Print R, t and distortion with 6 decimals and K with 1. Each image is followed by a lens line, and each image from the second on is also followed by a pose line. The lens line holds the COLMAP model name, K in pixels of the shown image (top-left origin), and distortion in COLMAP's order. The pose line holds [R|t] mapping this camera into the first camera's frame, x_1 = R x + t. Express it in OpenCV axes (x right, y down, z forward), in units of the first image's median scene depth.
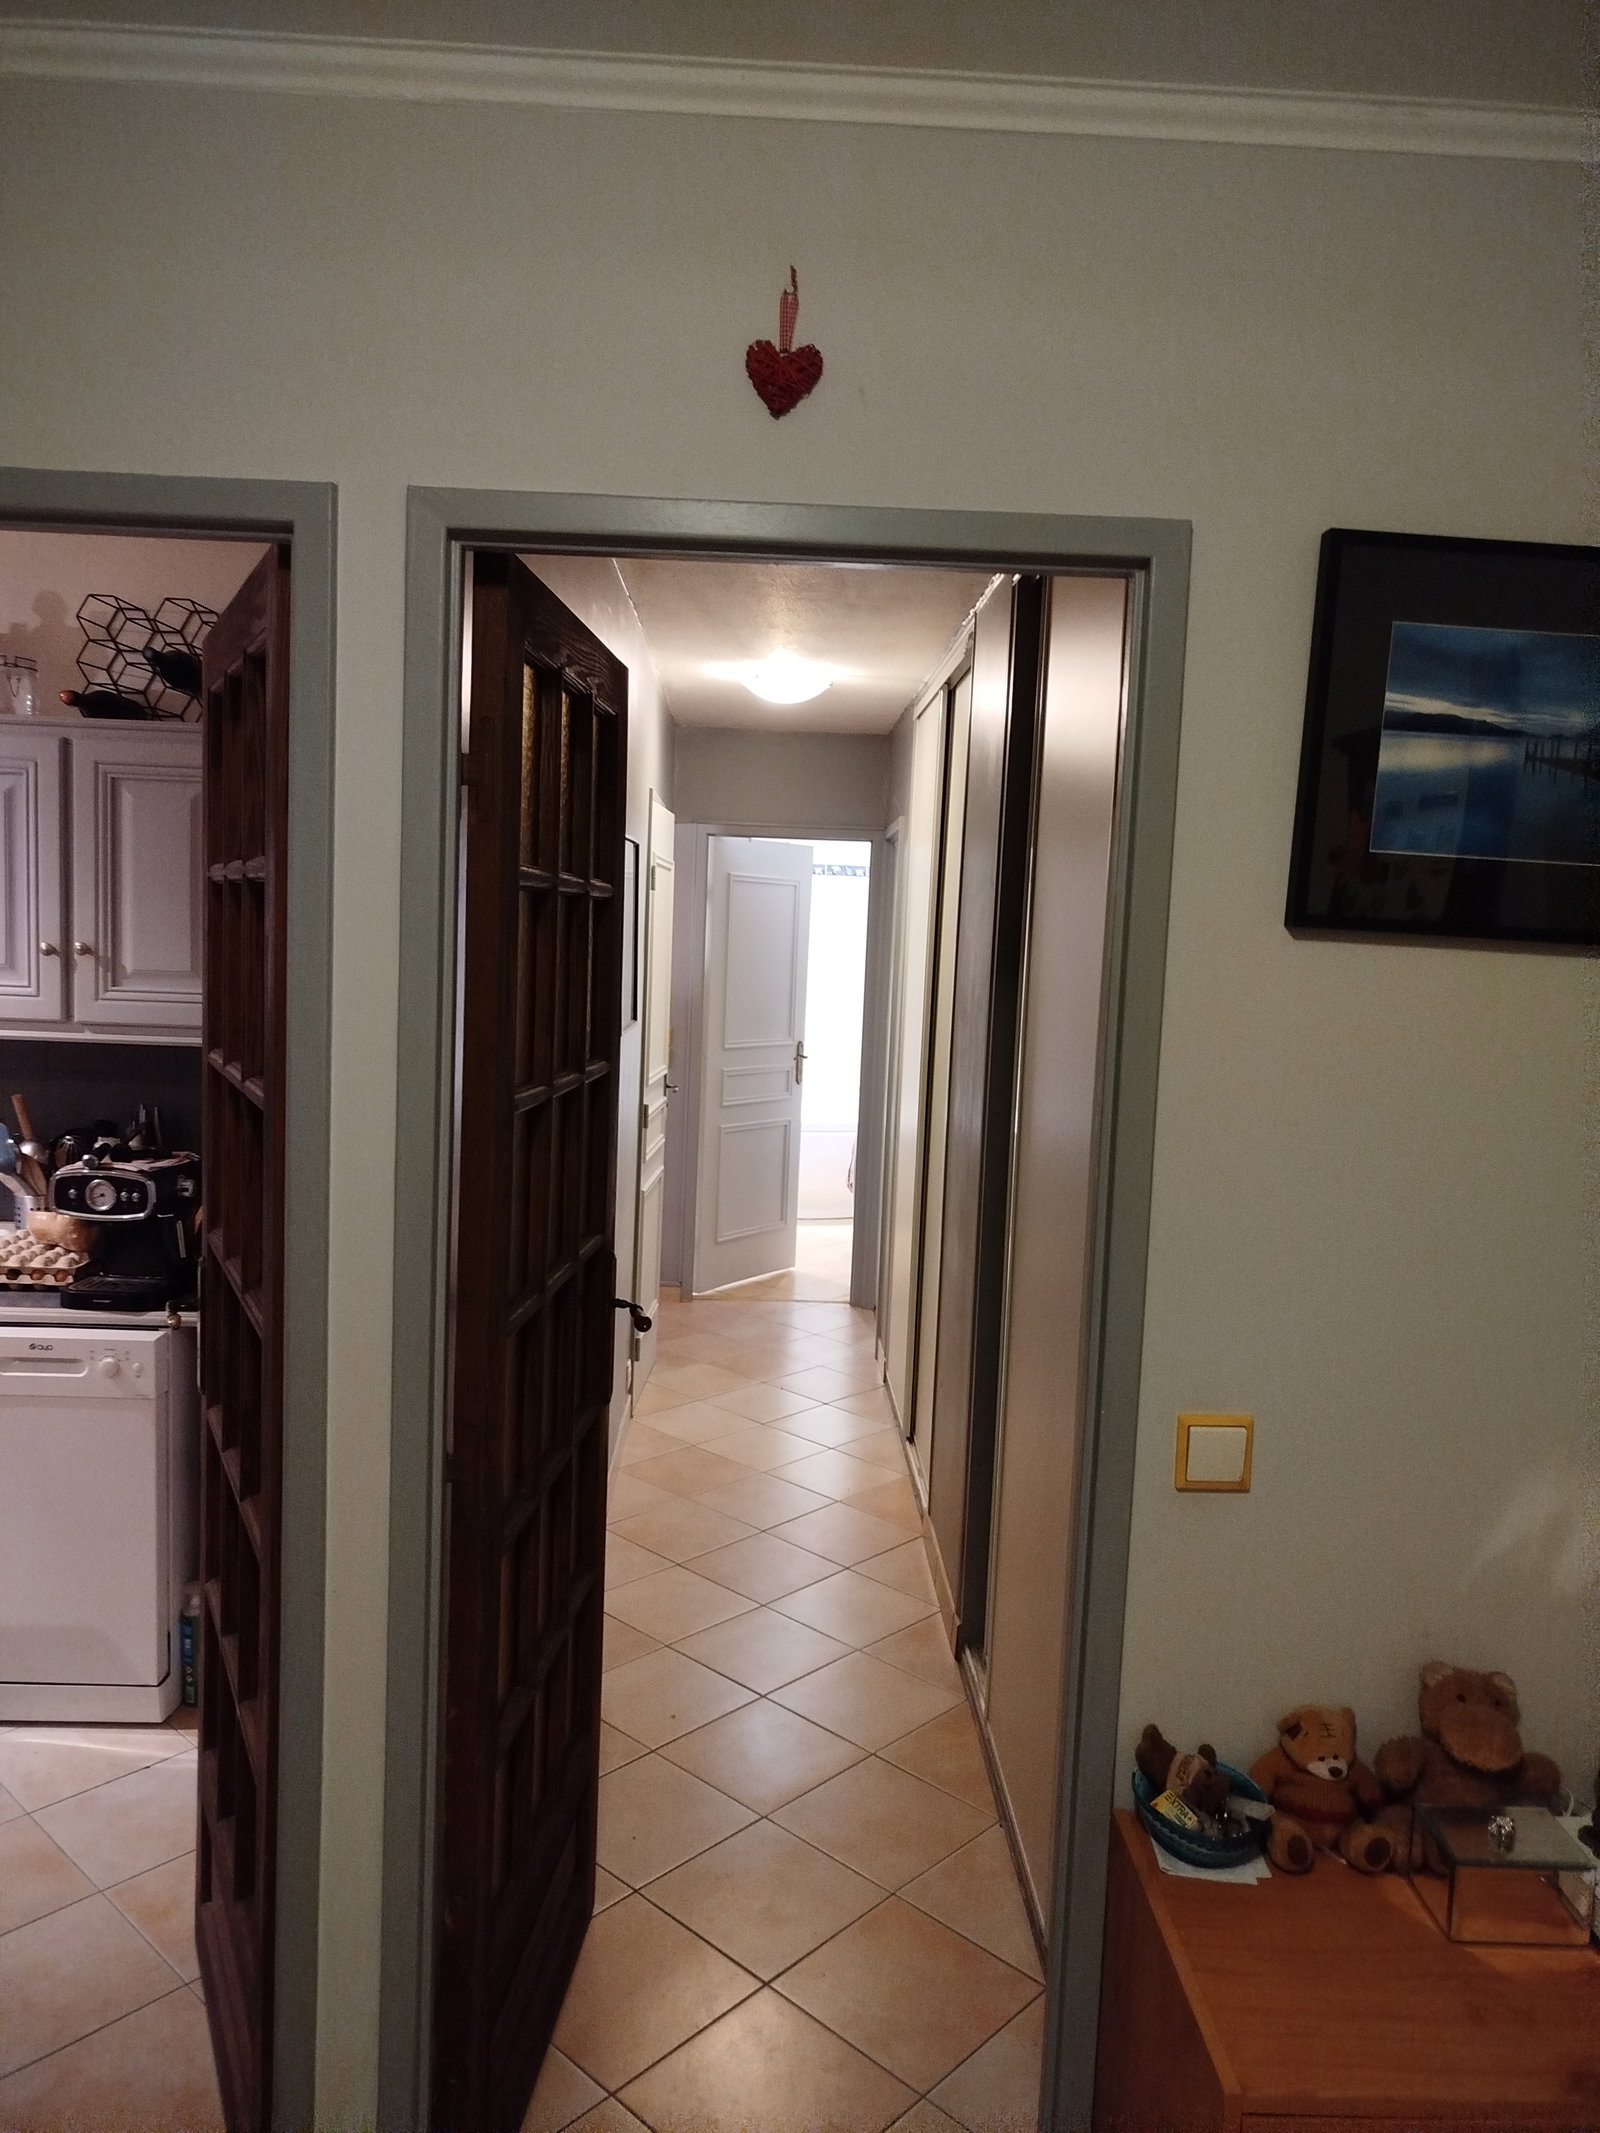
lens RADIAL K [[1496.0, 0, 799.7], [0, 1496.0, 1068.8], [0, 0, 1]] dist [0.012962, 0.001630]
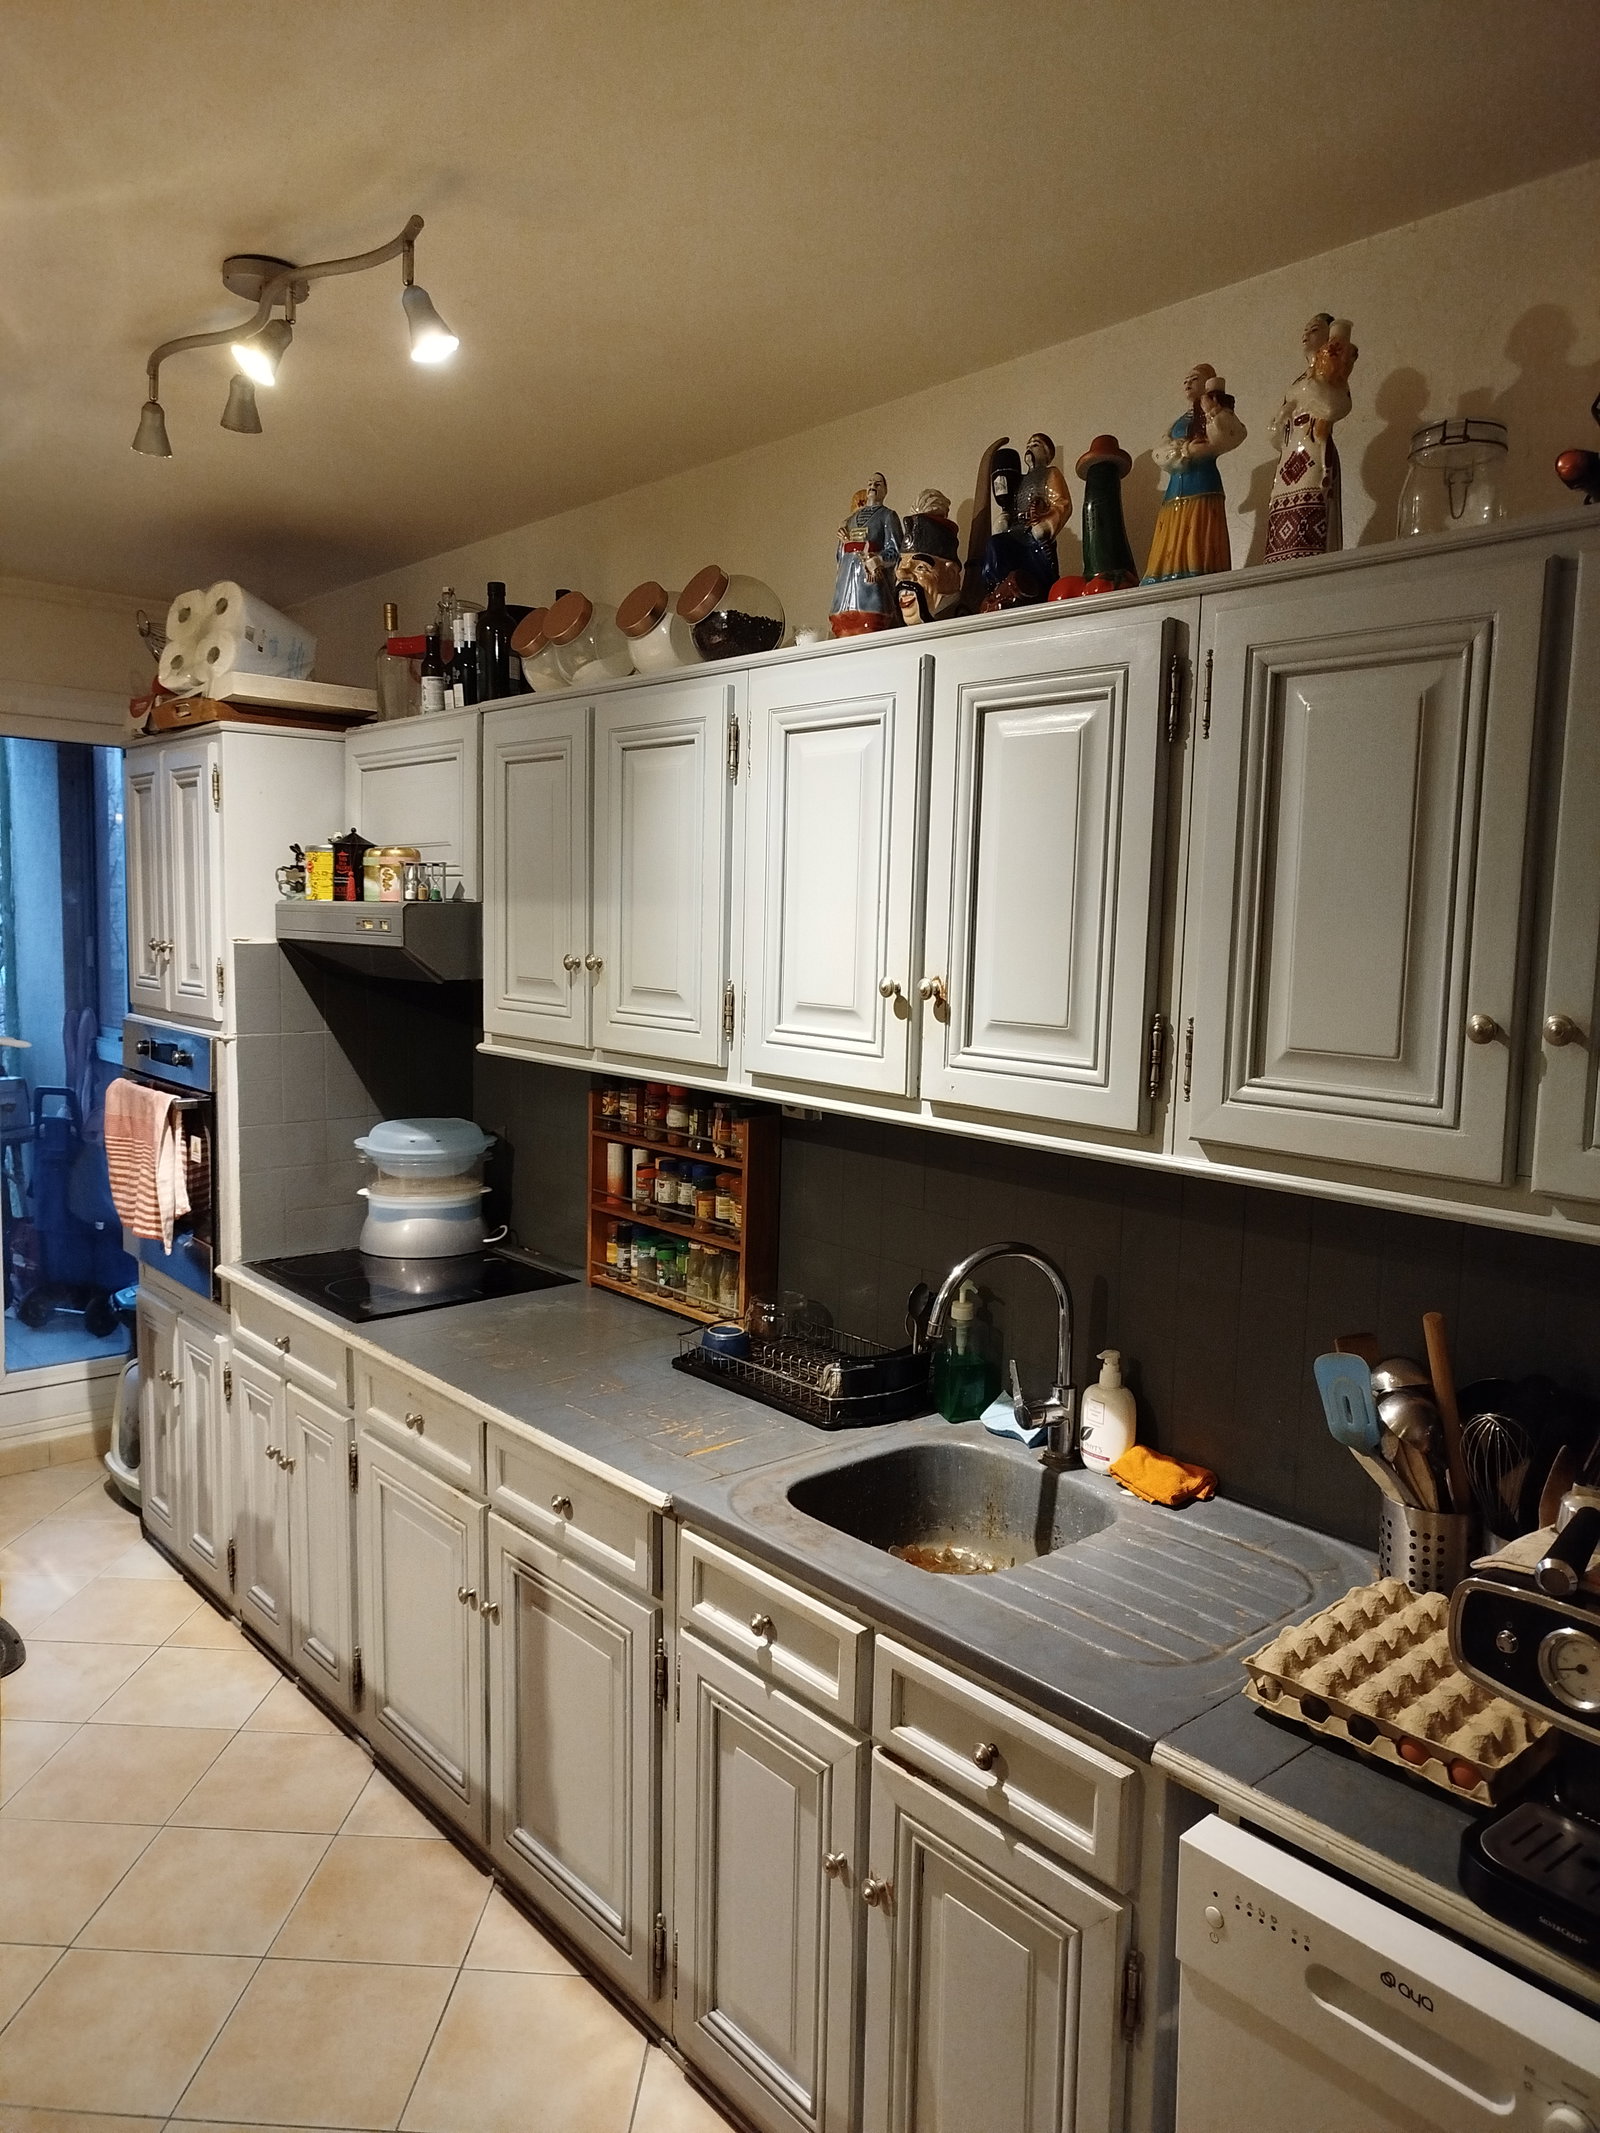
lens RADIAL K [[1496.0, 0, 799.7], [0, 1496.0, 1069.5], [0, 0, 1]] dist [0.012962, 0.001630]
pose [[0.636132, 0.053387, -0.769731, -0.279347], [-0.067476, 0.997631, 0.013429, -0.059140], [0.768624, 0.043395, 0.638227, 0.545094]]
